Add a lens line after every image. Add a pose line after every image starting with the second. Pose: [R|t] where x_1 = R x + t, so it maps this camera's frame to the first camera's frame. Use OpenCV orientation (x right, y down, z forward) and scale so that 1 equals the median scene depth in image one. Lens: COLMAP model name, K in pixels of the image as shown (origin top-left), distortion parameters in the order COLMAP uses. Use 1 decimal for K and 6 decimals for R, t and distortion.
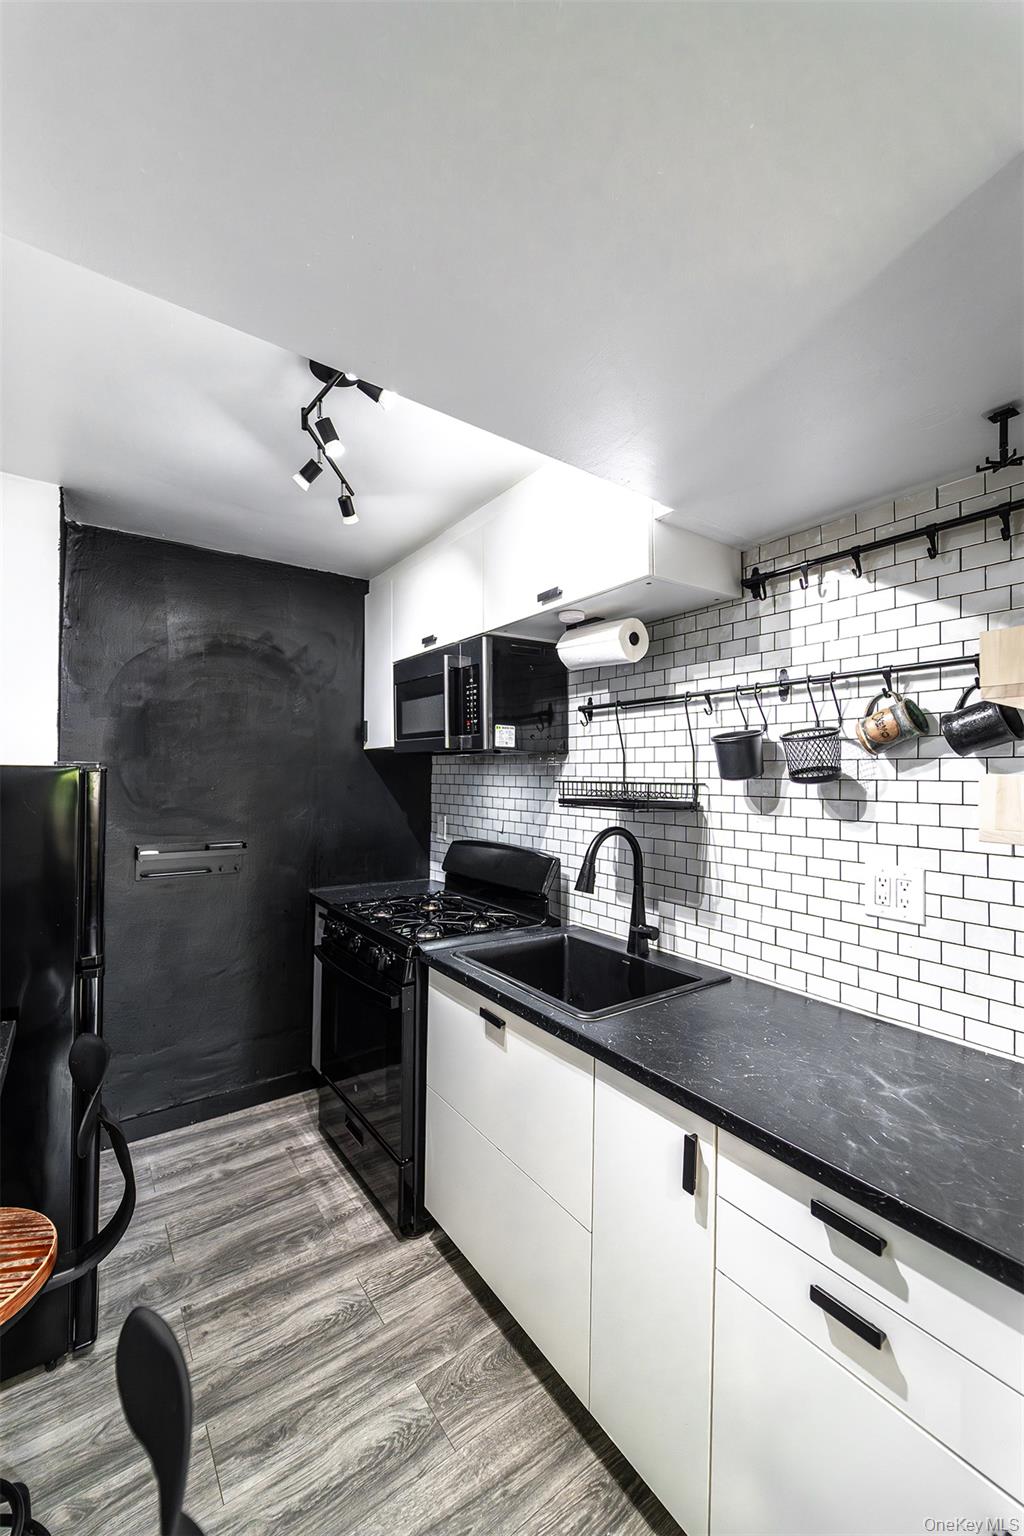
lens RADIAL K [[632.2, 0, 485.3], [0, 632.2, 780.1], [0, 0, 1]] dist [0.004276, -0.001324]
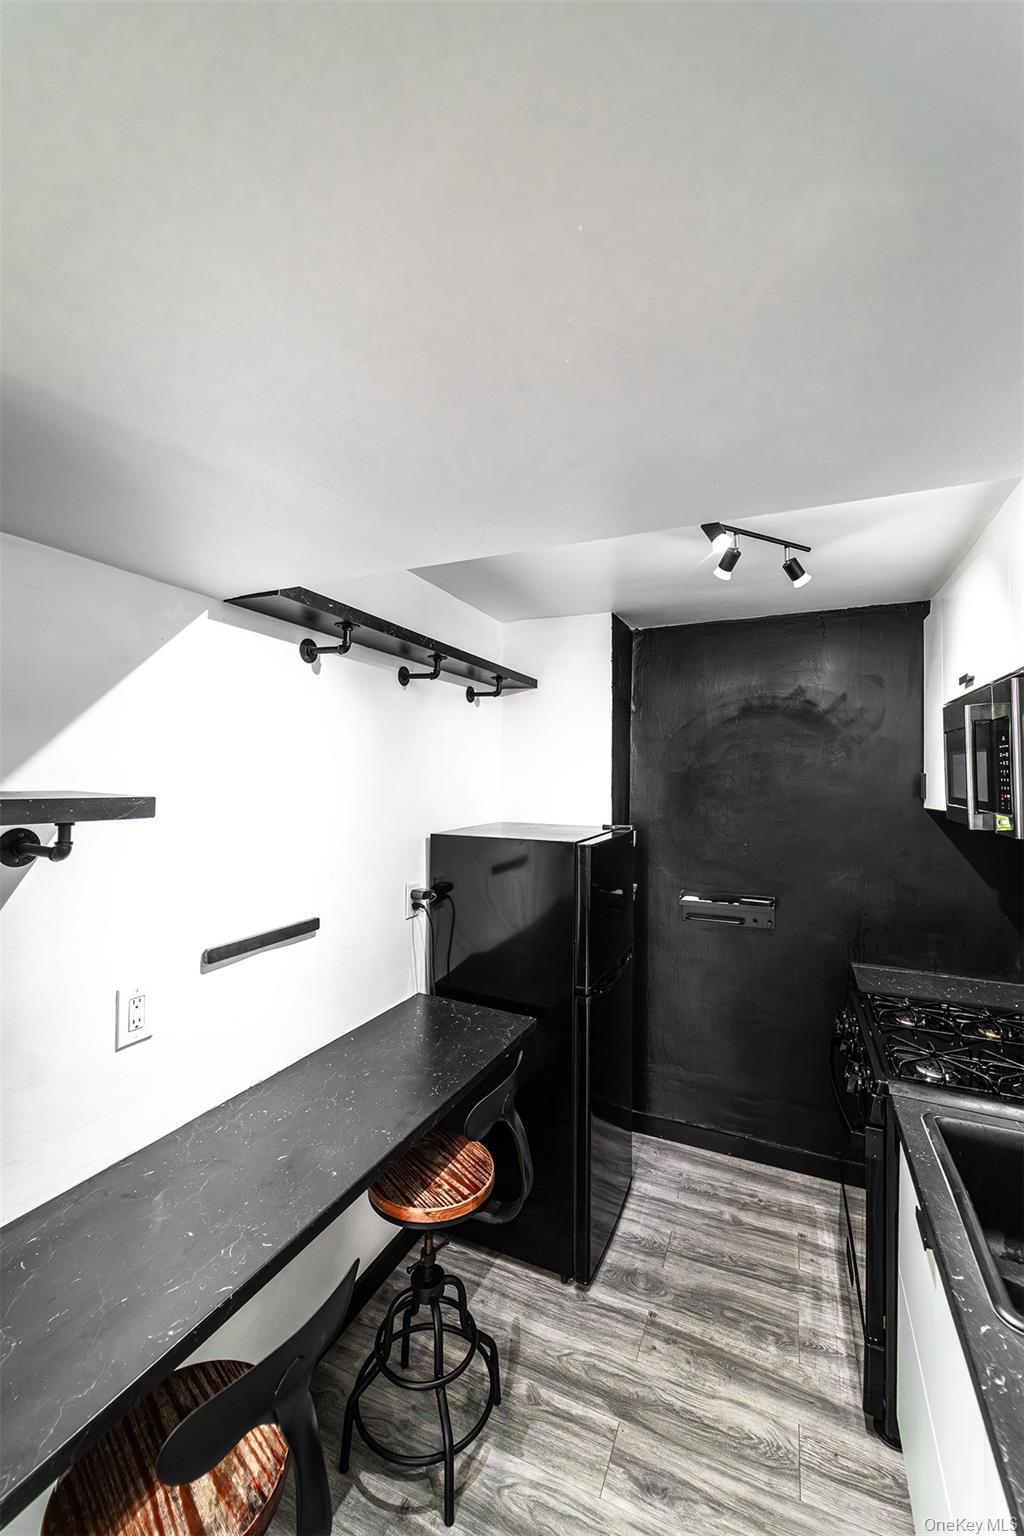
lens RADIAL K [[632.2, 0, 528.1], [0, 632.2, 769.8], [0, 0, 1]] dist [0.004276, -0.001324]
pose [[0.504293, 0.004530, -0.863521, 0.344027], [-0.005282, 0.999984, 0.002162, -0.131753], [0.863516, 0.003471, 0.504309, 0.191331]]
